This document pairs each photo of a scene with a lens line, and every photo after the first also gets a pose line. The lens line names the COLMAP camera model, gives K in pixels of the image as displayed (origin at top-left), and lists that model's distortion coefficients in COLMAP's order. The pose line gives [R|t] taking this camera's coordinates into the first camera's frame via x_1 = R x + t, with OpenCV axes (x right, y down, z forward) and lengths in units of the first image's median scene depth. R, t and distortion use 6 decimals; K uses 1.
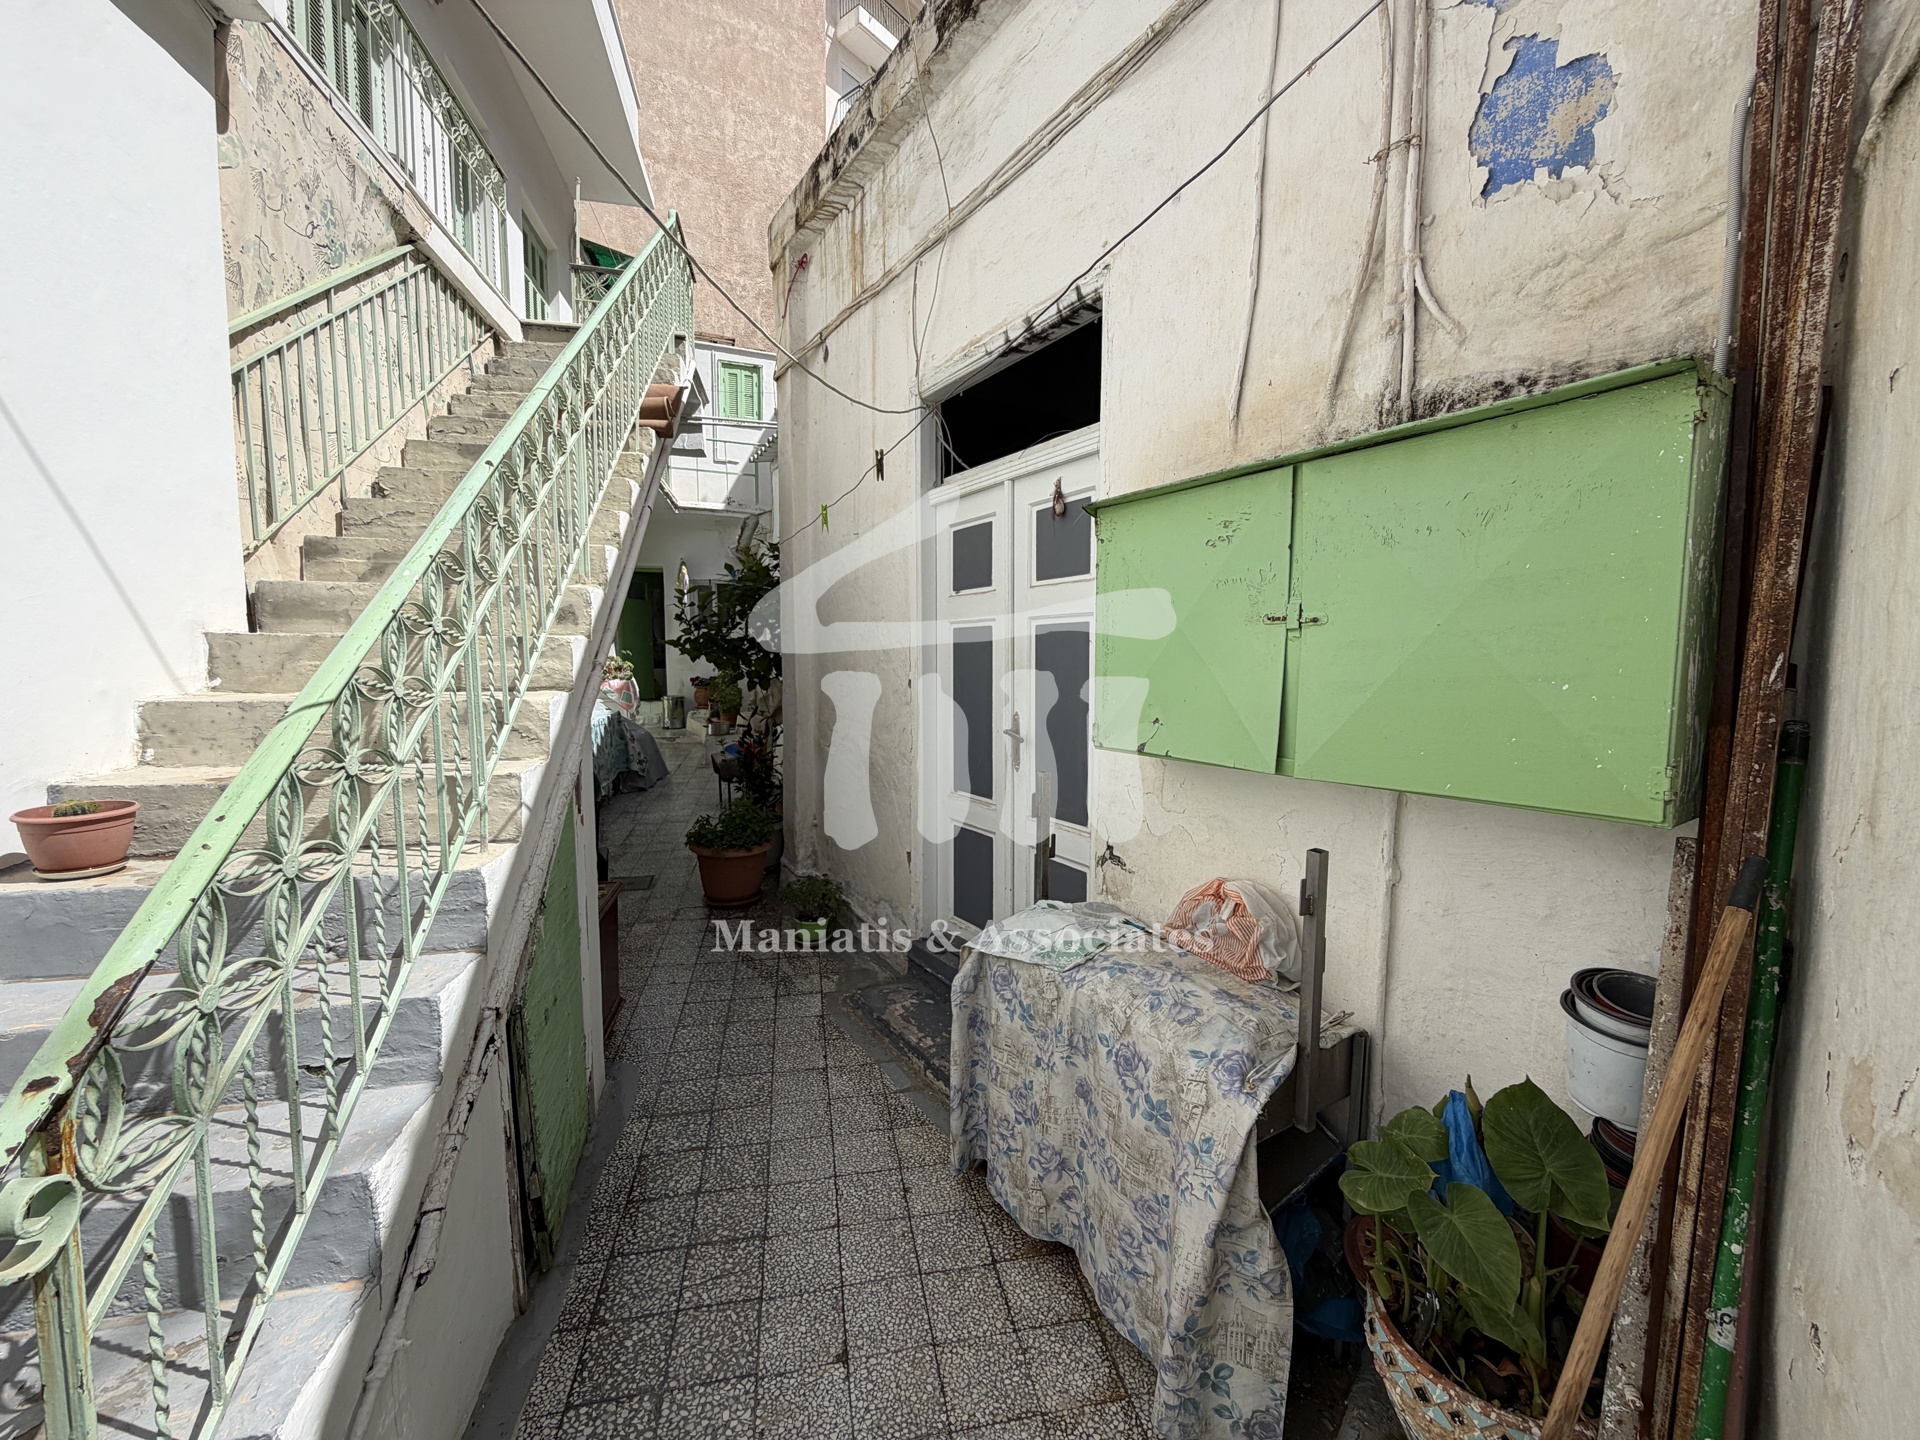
lens RADIAL K [[769.0, 0, 969.4], [0, 769.0, 719.4], [0, 0, 1]] dist [0.000170, 0.010611]
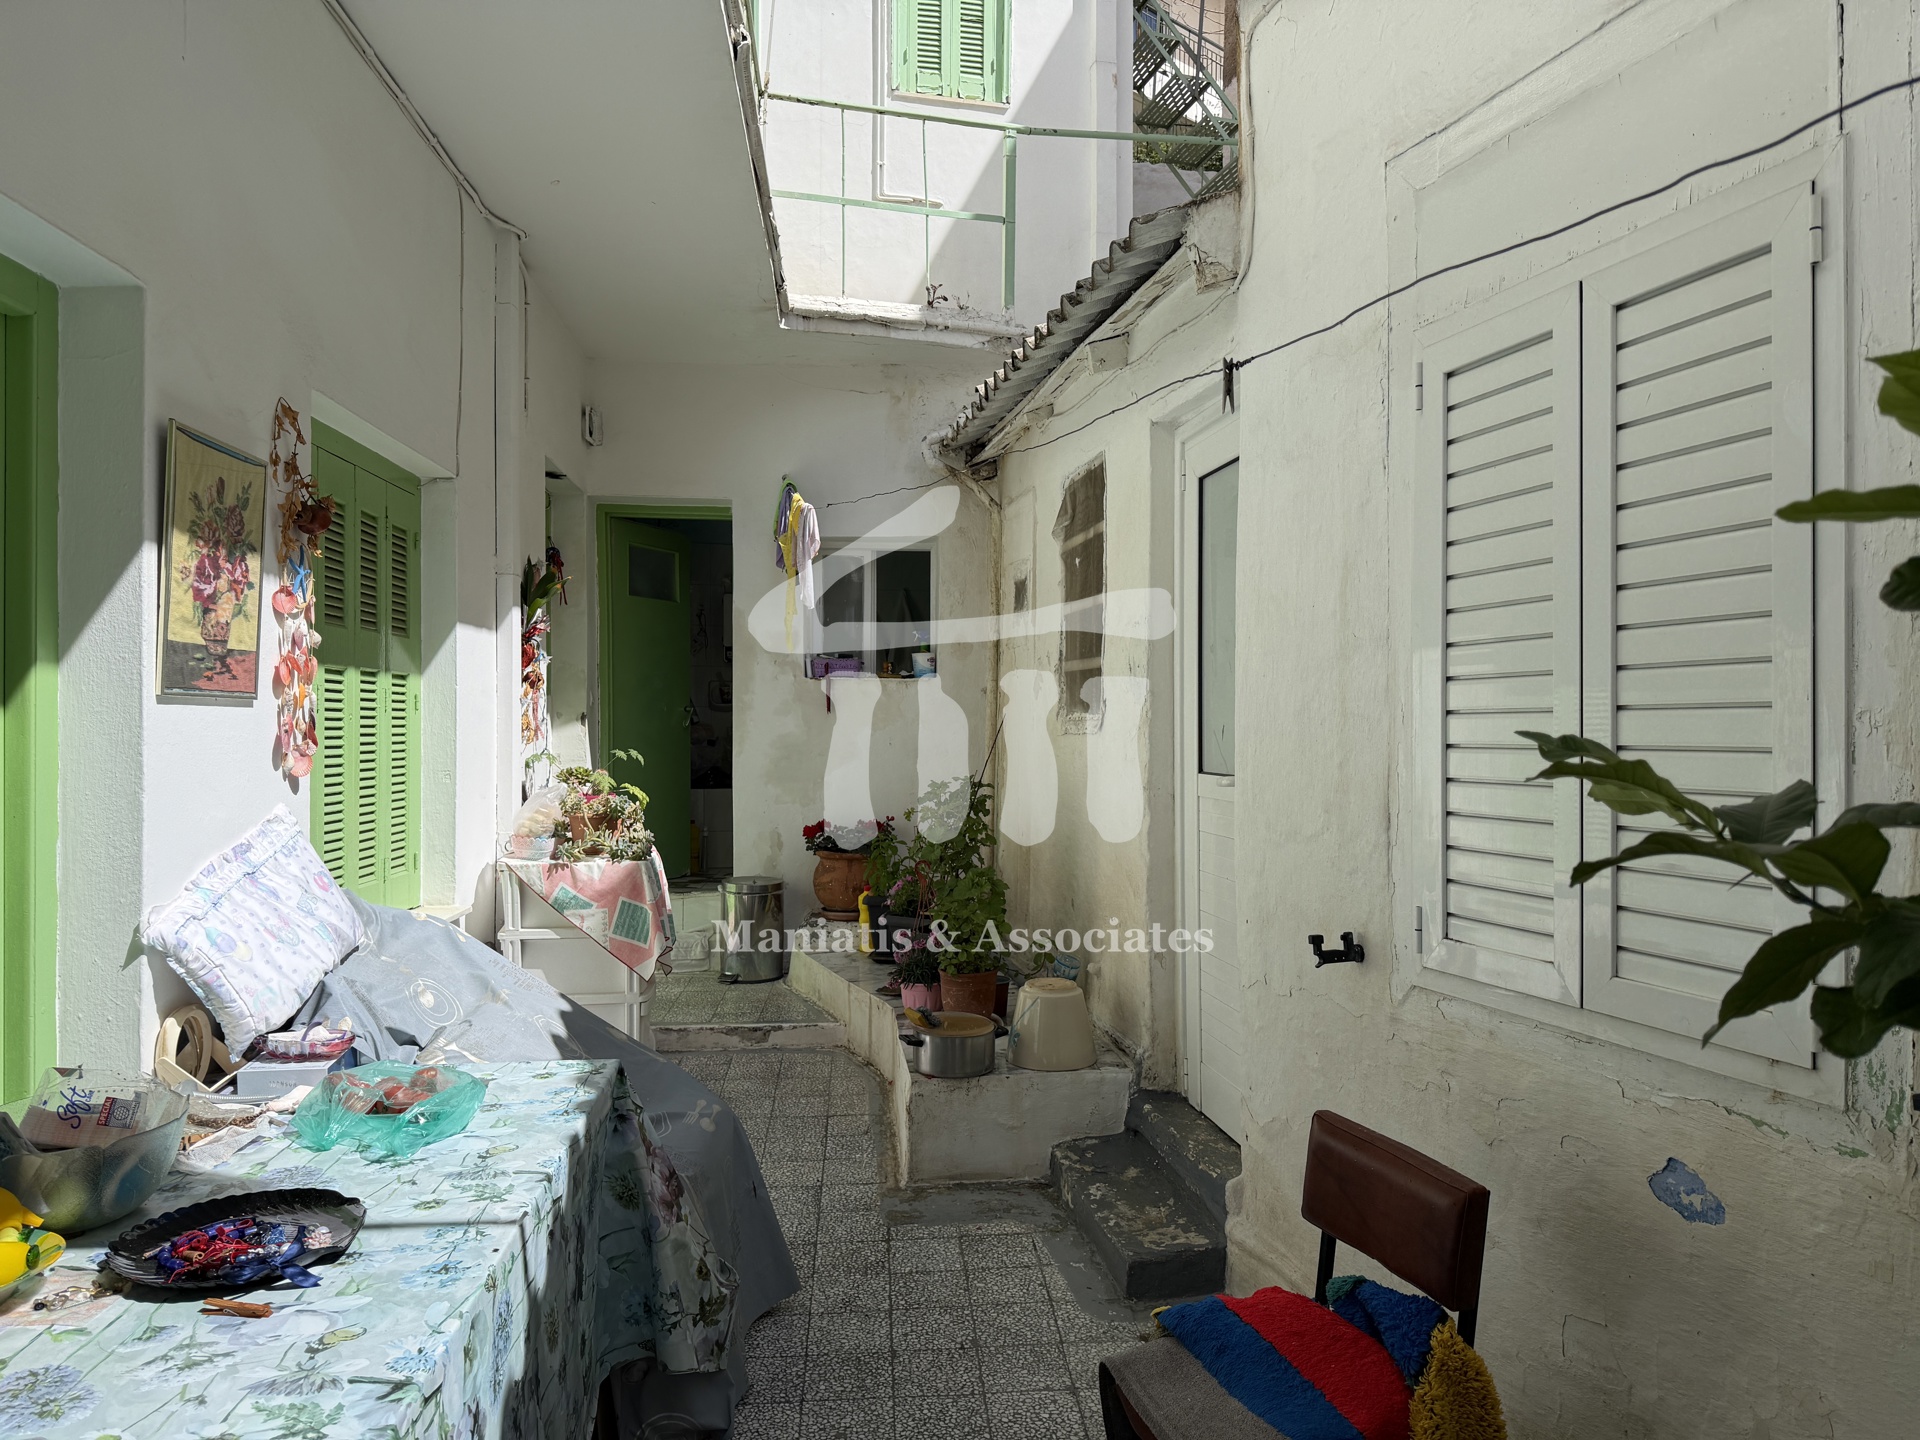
lens RADIAL K [[1366.9, 0, 960.0], [0, 1366.9, 720.0], [0, 0, 1]] dist [0.087827, -0.109031]
pose [[0.987634, -0.003709, -0.156731, -1.034651], [-0.009868, 0.996267, -0.085754, -0.252471], [0.156464, 0.086240, 0.983911, 2.159798]]
